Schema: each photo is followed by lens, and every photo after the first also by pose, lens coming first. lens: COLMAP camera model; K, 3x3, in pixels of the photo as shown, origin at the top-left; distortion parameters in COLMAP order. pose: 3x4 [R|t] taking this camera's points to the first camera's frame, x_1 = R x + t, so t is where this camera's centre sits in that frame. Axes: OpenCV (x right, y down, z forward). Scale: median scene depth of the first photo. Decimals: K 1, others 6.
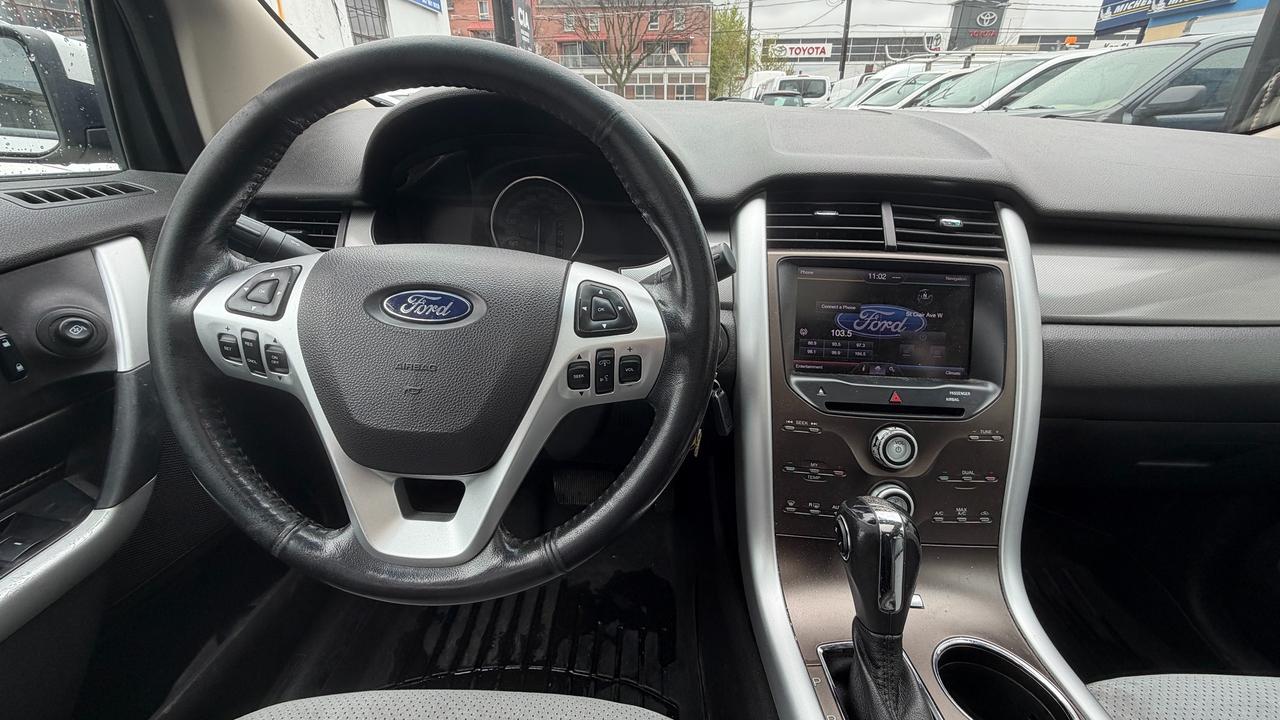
lens RADIAL K [[516.2, 0, 640.0], [0, 516.2, 360.0], [0, 0, 1]] dist [0.003940, -0.000593]
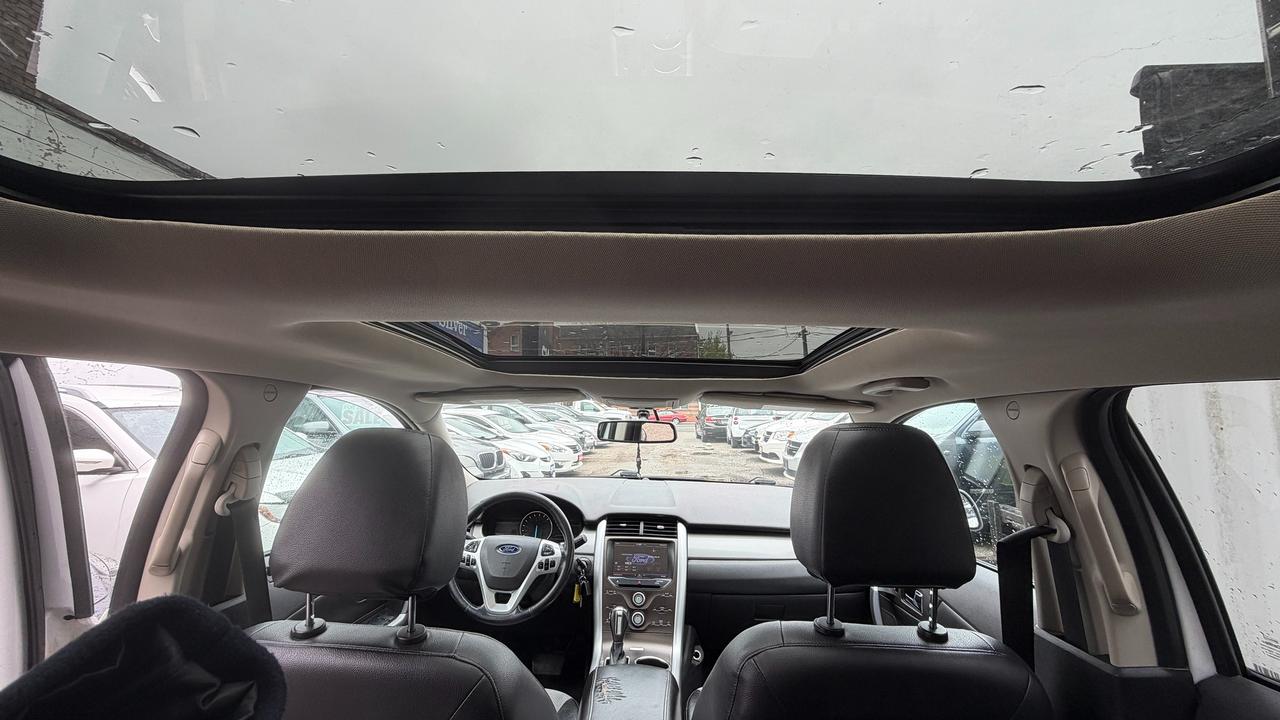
lens RADIAL K [[516.2, 0, 640.0], [0, 516.2, 360.0], [0, 0, 1]] dist [0.003940, -0.000593]
pose [[0.999926, -0.009657, -0.007446, 0.515037], [0.004410, 0.855676, -0.517492, 0.538490], [0.011369, 0.517421, 0.855655, -2.433493]]
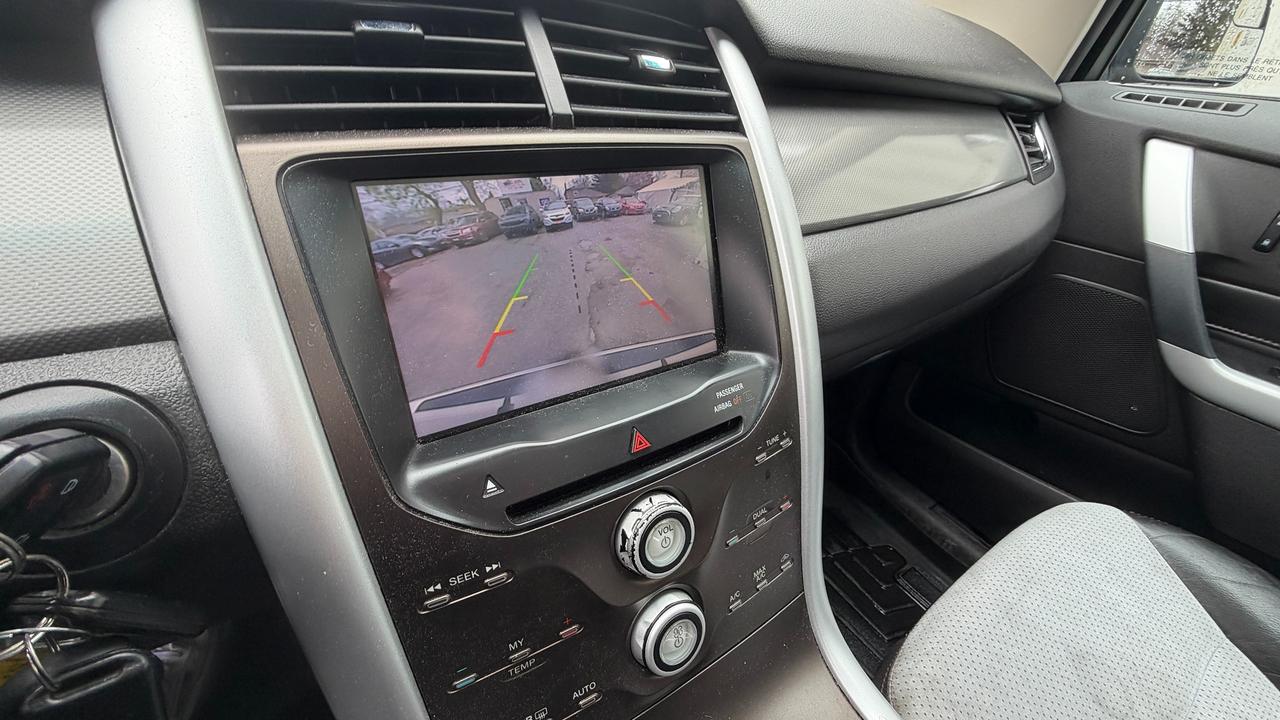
lens RADIAL K [[516.2, 0, 640.0], [0, 516.2, 360.0], [0, 0, 1]] dist [0.003940, -0.000593]
pose [[0.810045, -0.275238, 0.517756, 0.252414], [0.181089, 0.957252, 0.225554, -0.106925], [-0.557704, -0.088949, 0.825260, 0.577617]]
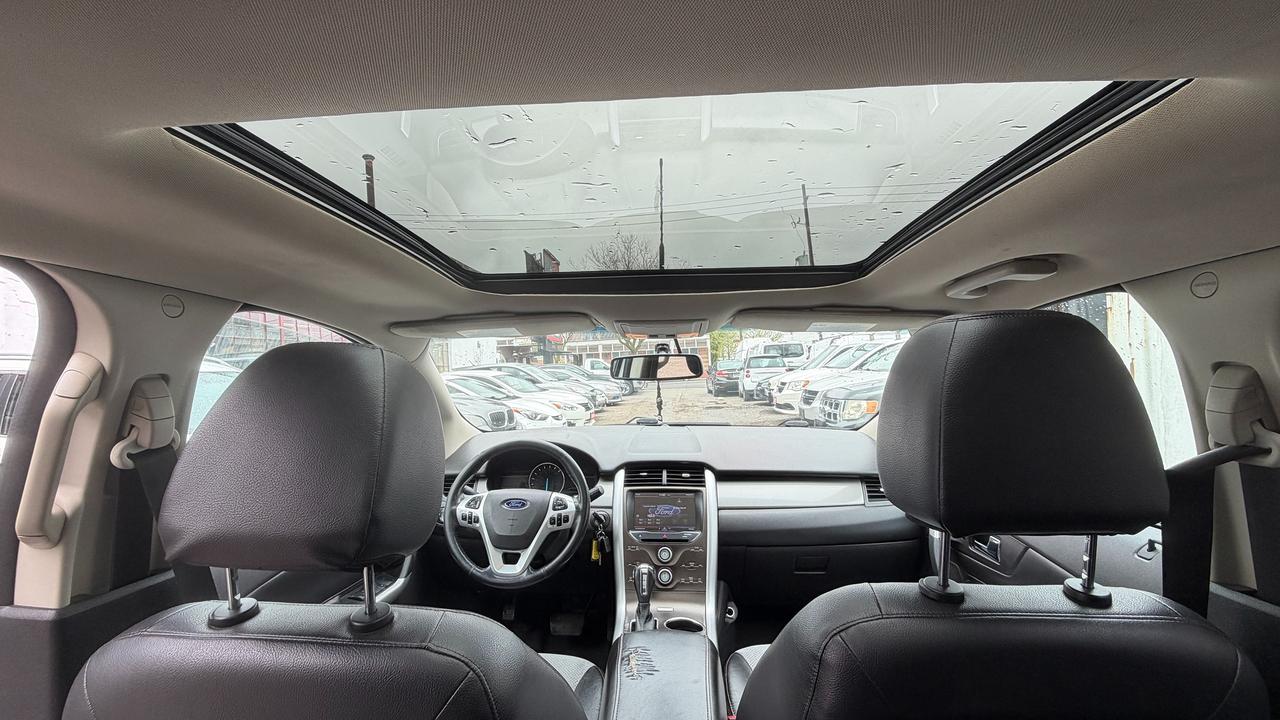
lens RADIAL K [[516.2, 0, 640.0], [0, 516.2, 360.0], [0, 0, 1]] dist [0.003940, -0.000593]
pose [[0.998663, -0.044472, -0.026367, 0.456690], [0.027961, 0.893550, -0.448092, 0.464357], [0.043487, 0.446756, 0.893598, -1.963949]]
